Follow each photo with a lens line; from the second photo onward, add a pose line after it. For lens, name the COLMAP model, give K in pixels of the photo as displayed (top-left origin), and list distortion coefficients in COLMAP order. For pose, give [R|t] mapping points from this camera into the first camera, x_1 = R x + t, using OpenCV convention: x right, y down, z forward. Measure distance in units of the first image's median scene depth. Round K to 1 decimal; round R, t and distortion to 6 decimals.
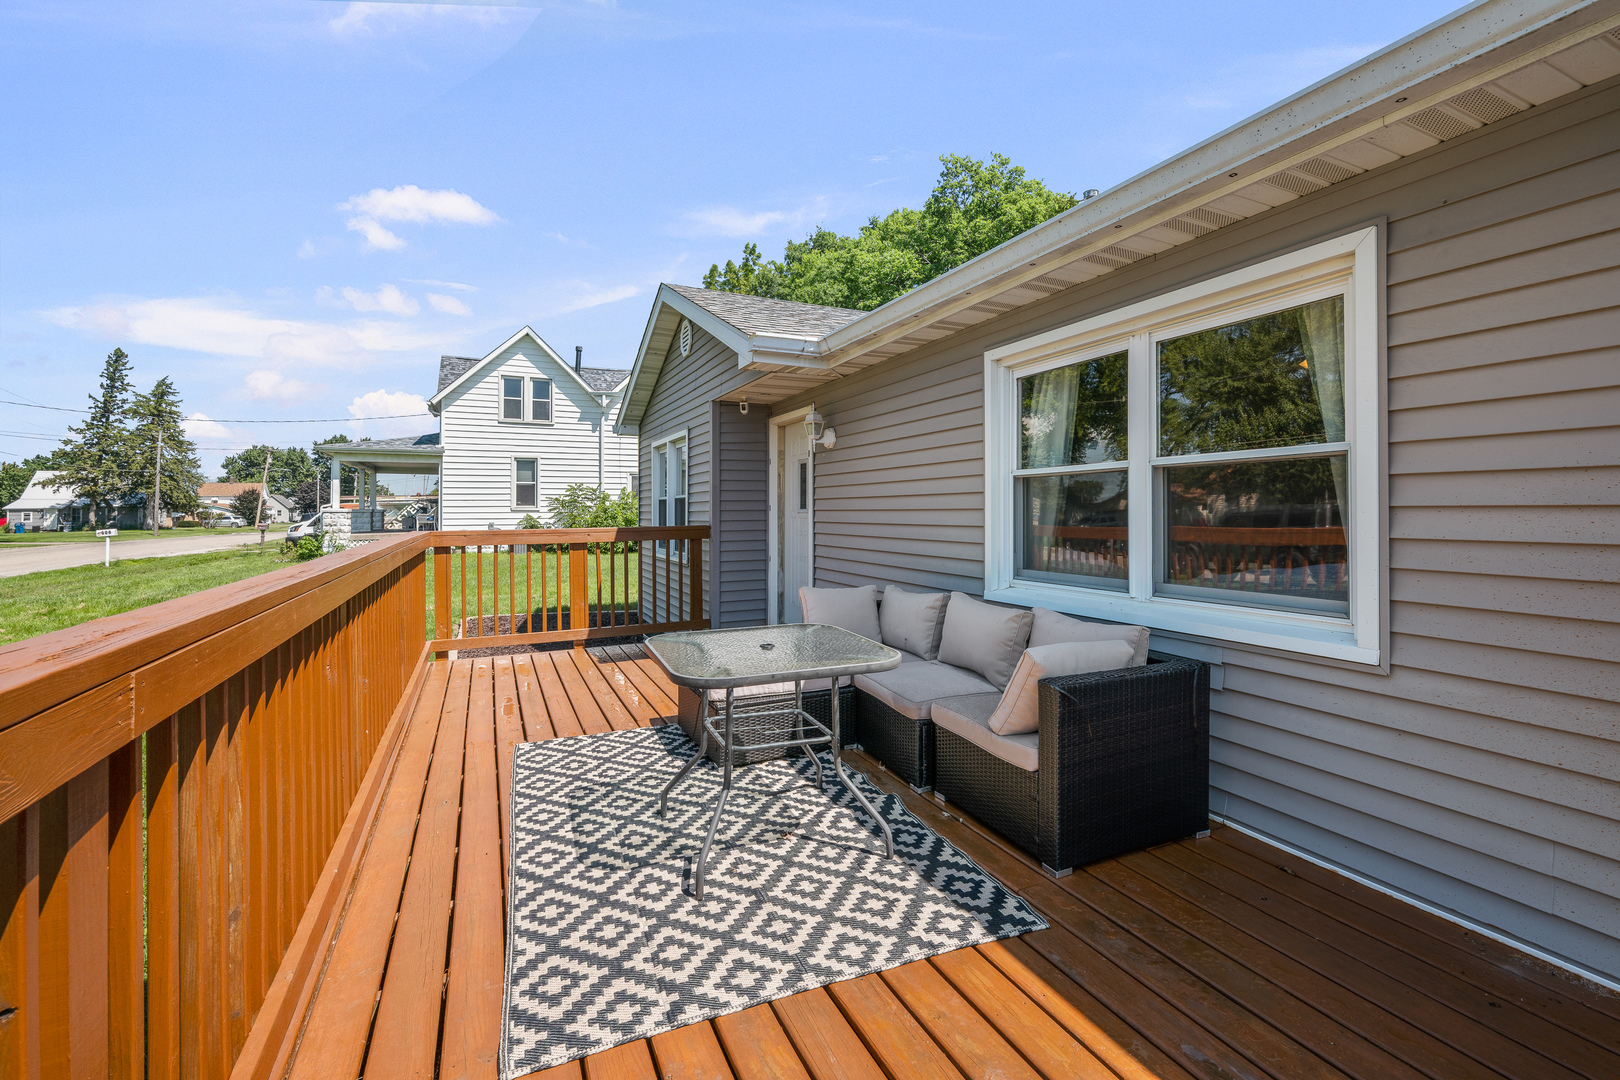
lens RADIAL K [[704.3, 0, 809.4], [0, 704.3, 509.8], [0, 0, 1]] dist [0.000312, -0.000040]
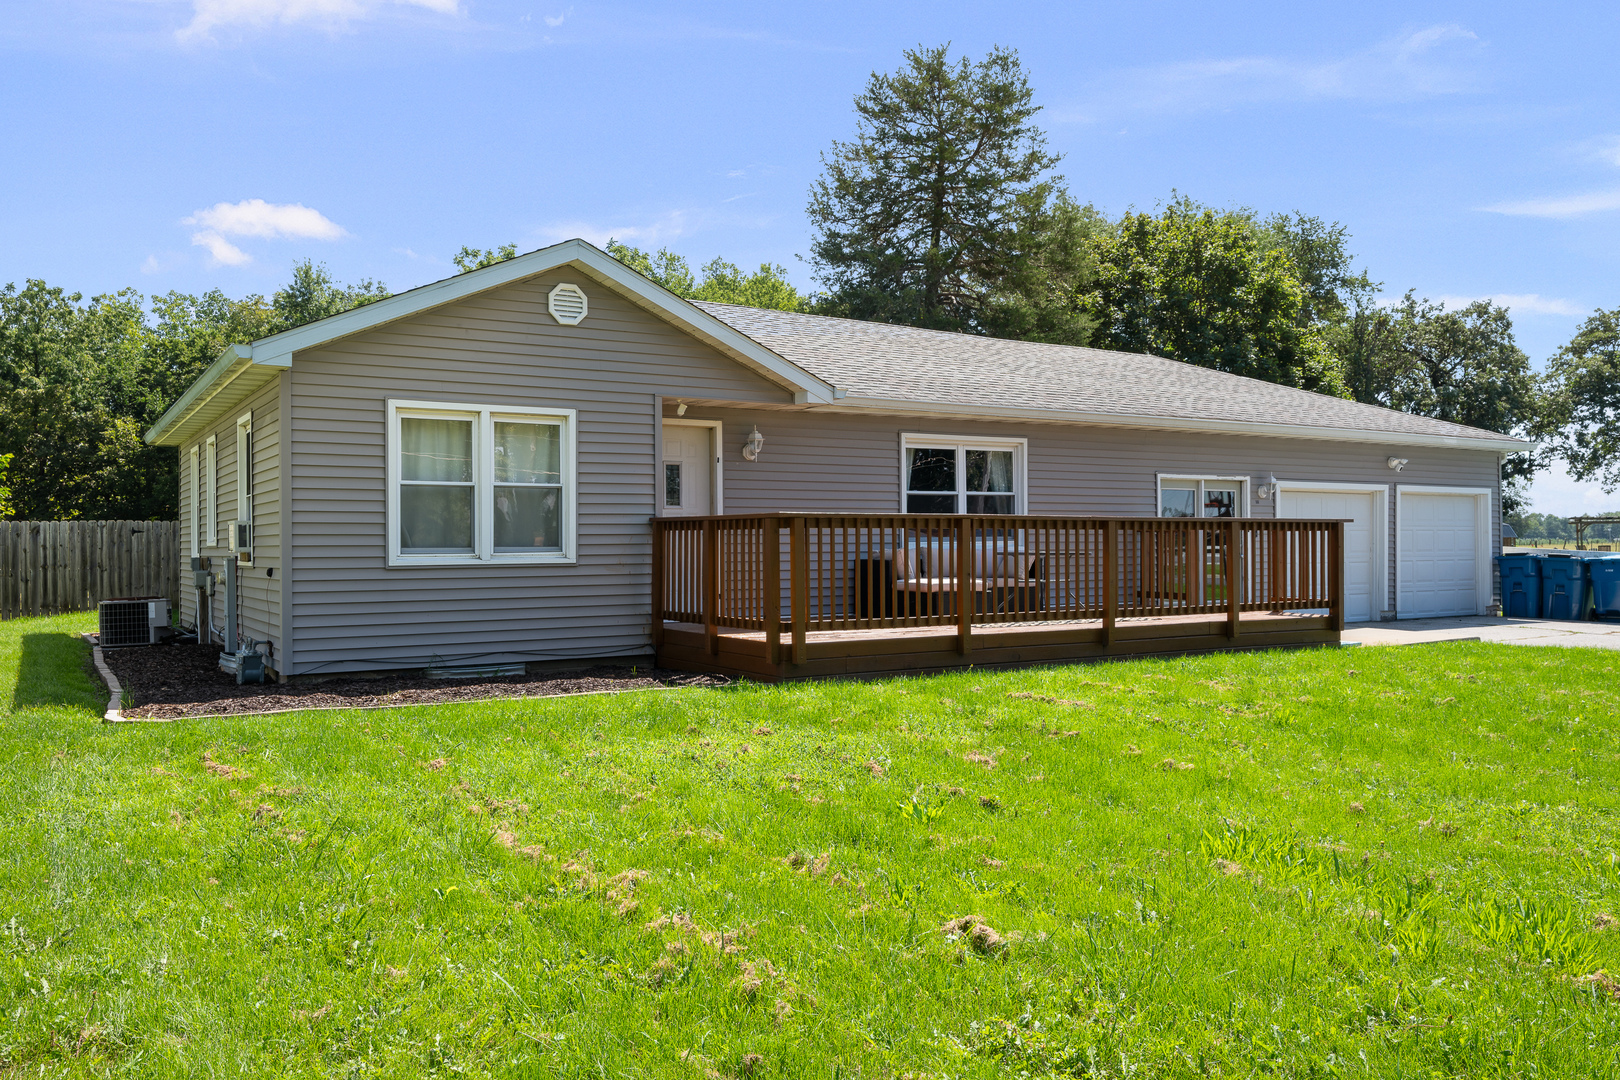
lens RADIAL K [[1217.8, 0, 810.0], [0, 1217.8, 540.0], [0, 0, 1]] dist [-0.000161, 0.000002]
pose [[-0.133023, 0.004465, 0.991103, -3.457825], [0.001943, 0.999989, -0.004244, 0.110537], [-0.991111, 0.001361, -0.133030, 1.875314]]
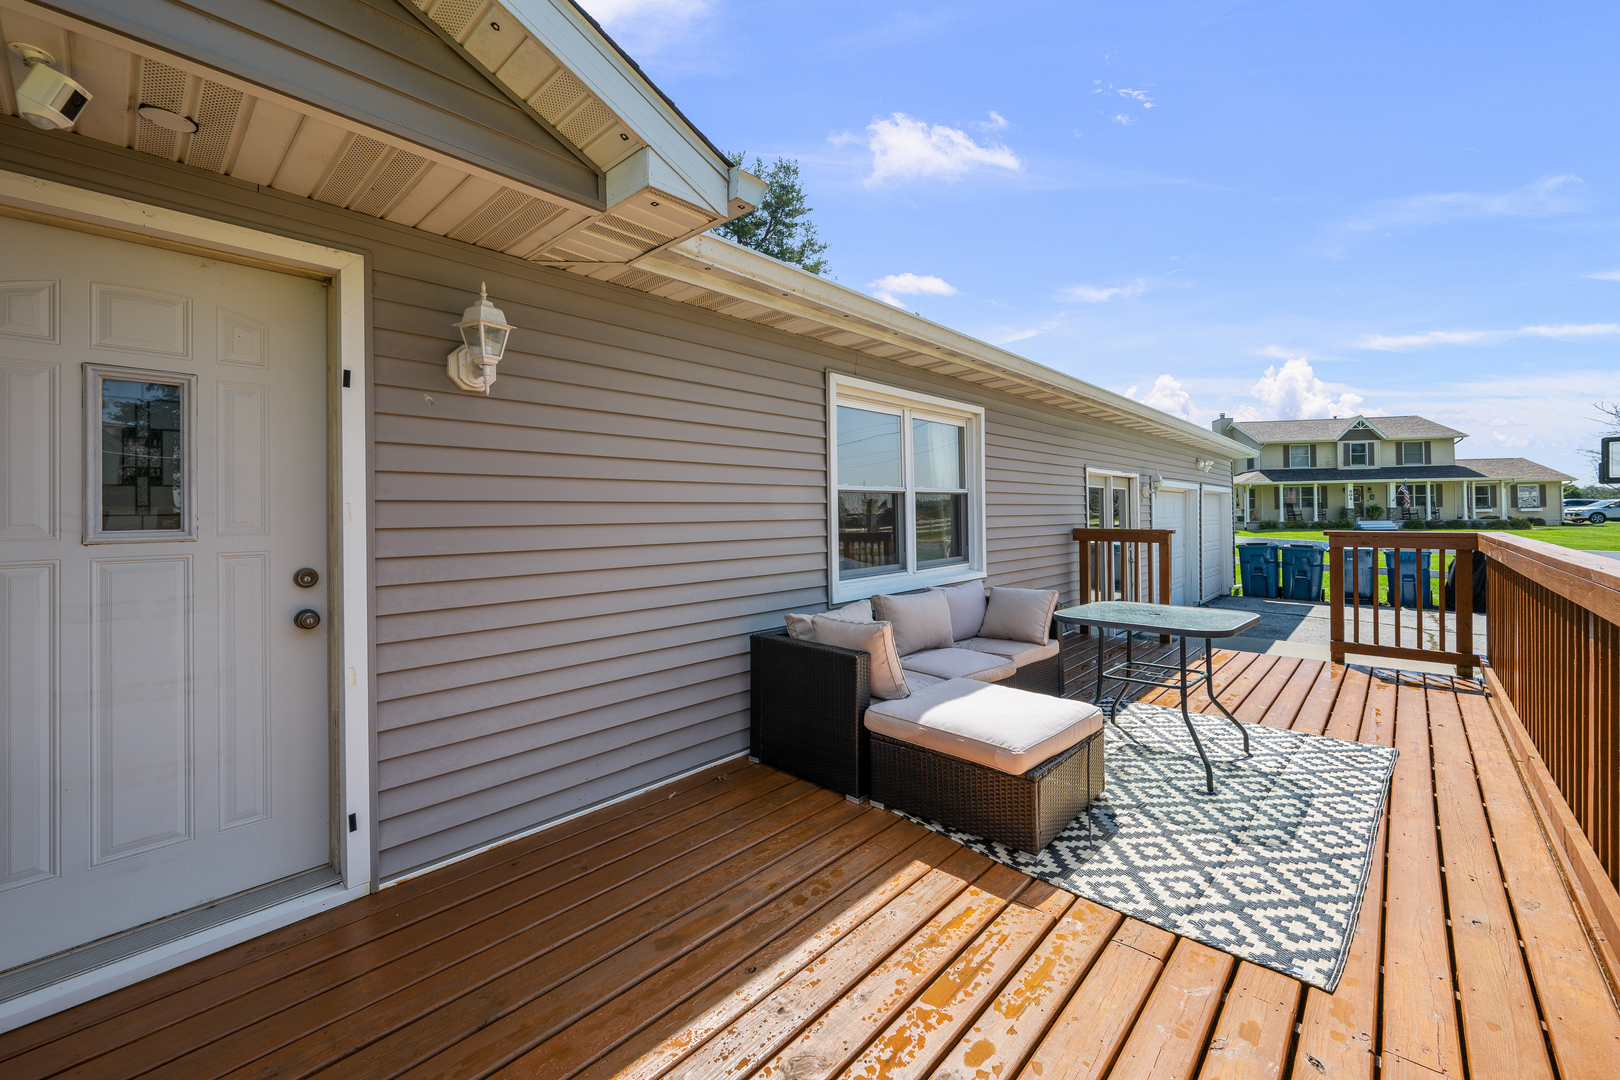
lens RADIAL K [[645.4, 0, 811.1], [0, 645.4, 514.7], [0, 0, 1]] dist [-0.000140, 0.000053]
pose [[-0.385851, 0.005219, 0.922546, -0.700616], [0.007290, 0.999970, -0.002608, -0.006746], [-0.922532, 0.005719, -0.385877, 1.519544]]
